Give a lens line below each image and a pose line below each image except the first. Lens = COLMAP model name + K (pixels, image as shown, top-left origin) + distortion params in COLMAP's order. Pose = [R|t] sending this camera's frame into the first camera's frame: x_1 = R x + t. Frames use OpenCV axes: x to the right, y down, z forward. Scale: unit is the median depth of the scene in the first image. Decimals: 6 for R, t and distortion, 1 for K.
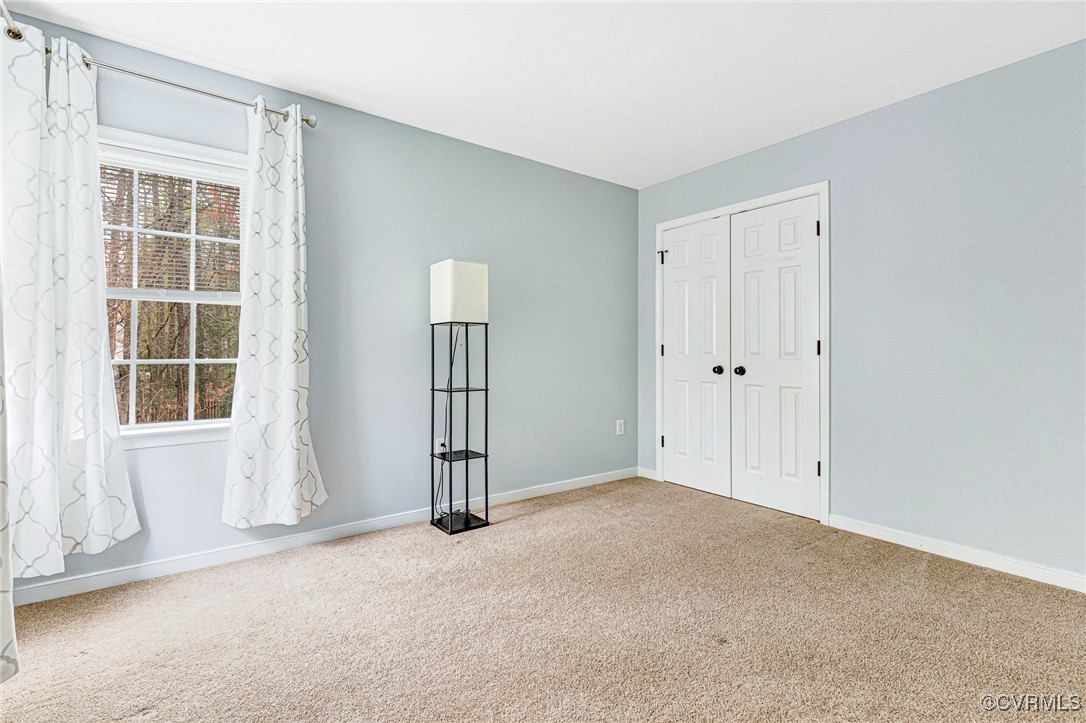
lens RADIAL K [[504.1, 0, 541.4], [0, 504.1, 338.7], [0, 0, 1]] dist [0.022799, -0.000024]
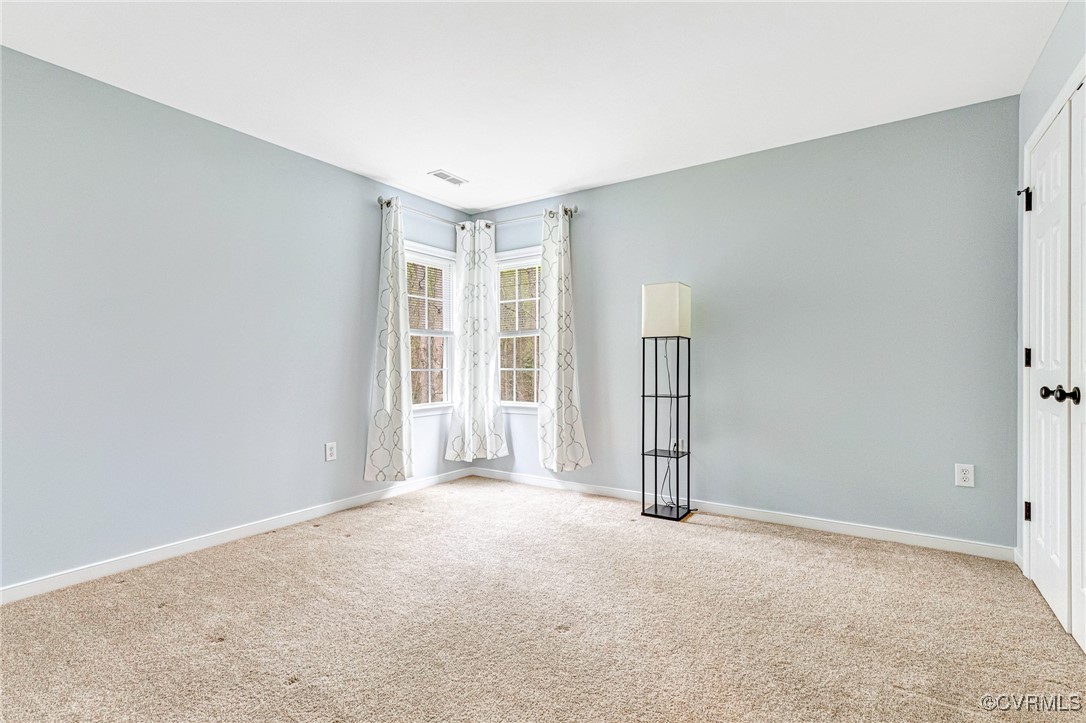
lens RADIAL K [[502.0, 0, 546.9], [0, 502.0, 365.8], [0, 0, 1]] dist [0.001497, 0.000030]
pose [[0.348587, 0.000190, -0.937276, 0.903688], [0.029356, 0.999507, 0.011120, 0.013477], [0.936817, -0.031391, 0.348410, 0.405808]]
